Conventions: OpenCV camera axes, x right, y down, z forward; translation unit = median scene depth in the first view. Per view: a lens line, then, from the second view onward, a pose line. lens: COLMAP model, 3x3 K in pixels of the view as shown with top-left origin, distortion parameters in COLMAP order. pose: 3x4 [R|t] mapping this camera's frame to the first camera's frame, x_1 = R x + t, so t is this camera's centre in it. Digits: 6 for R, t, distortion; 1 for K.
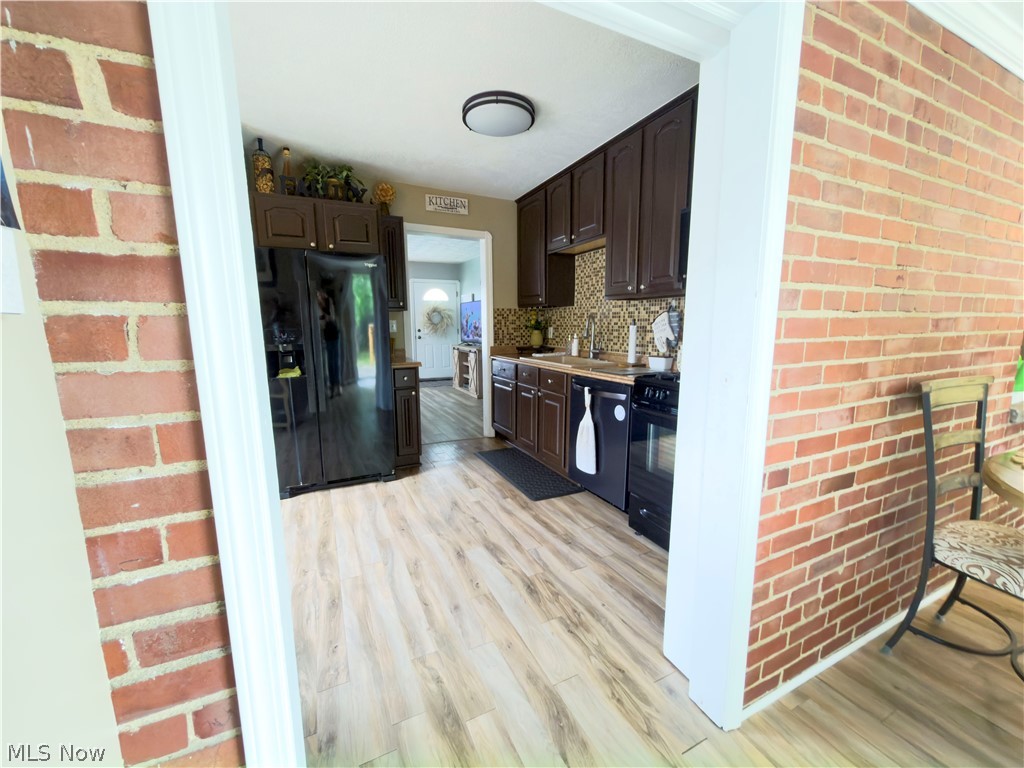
lens RADIAL K [[409.4, 0, 512.0], [0, 409.4, 386.4], [0, 0, 1]] dist [0.001433, 0.000367]
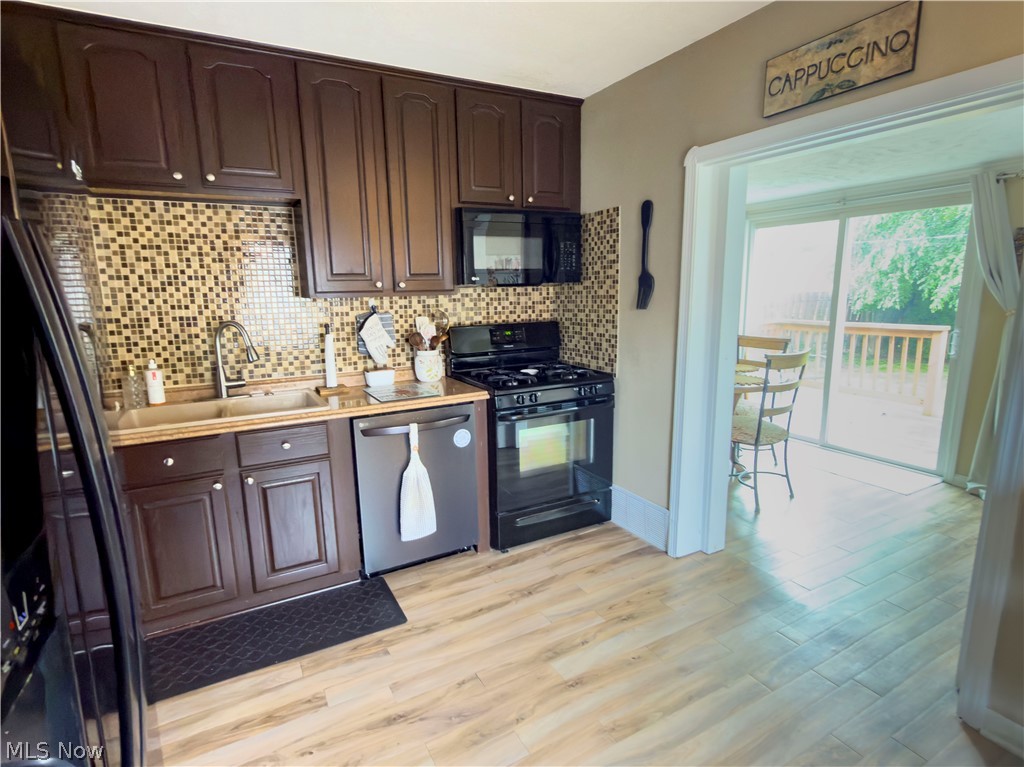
lens RADIAL K [[533.5, 0, 514.9], [0, 533.5, 387.7], [0, 0, 1]] dist [0.000271, 0.000591]
pose [[-0.056777, -0.180548, 0.981926, -0.831580], [0.168651, 0.967644, 0.187674, -0.231417], [-0.984039, 0.176258, -0.024490, 0.944973]]
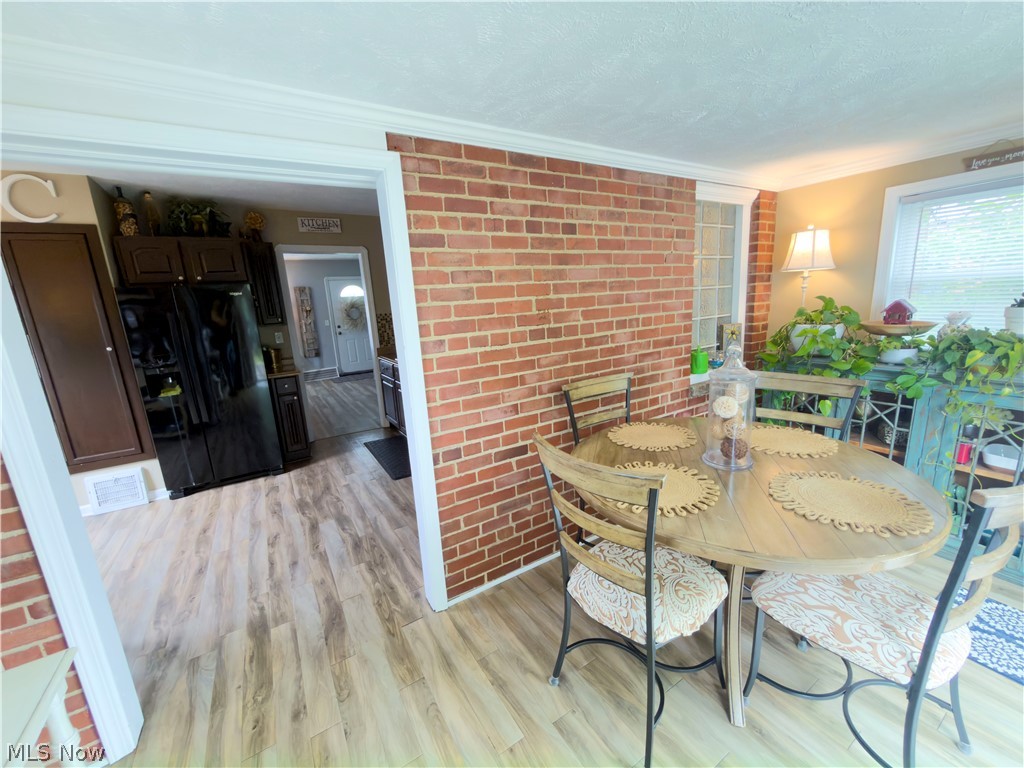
lens RADIAL K [[409.4, 0, 512.0], [0, 409.4, 386.3], [0, 0, 1]] dist [0.001433, 0.000367]
pose [[0.993225, -0.073255, 0.090210, 0.376894], [0.068175, 0.995976, 0.058173, -0.059369], [-0.094108, -0.051629, 0.994222, -0.297851]]
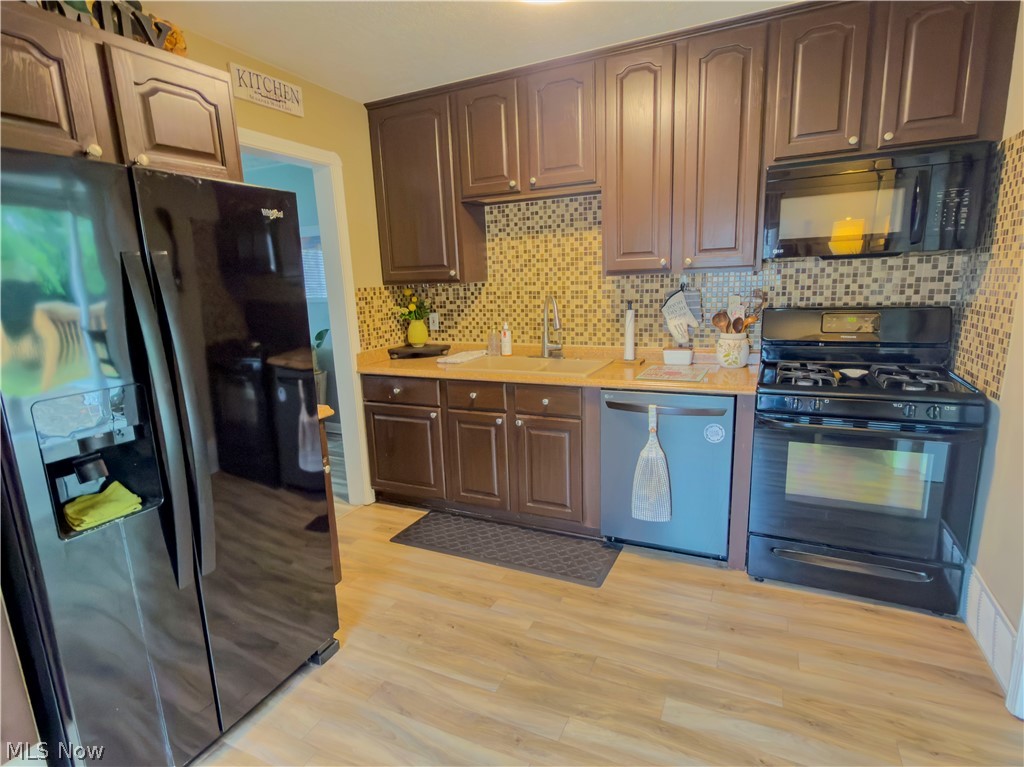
lens RADIAL K [[533.5, 0, 511.7], [0, 533.5, 386.4], [0, 0, 1]] dist [0.000271, 0.000591]
pose [[0.779168, -0.152665, 0.607939, -0.632312], [0.129492, 0.988169, 0.082183, -0.154624], [-0.613293, 0.014689, 0.789719, 0.477635]]
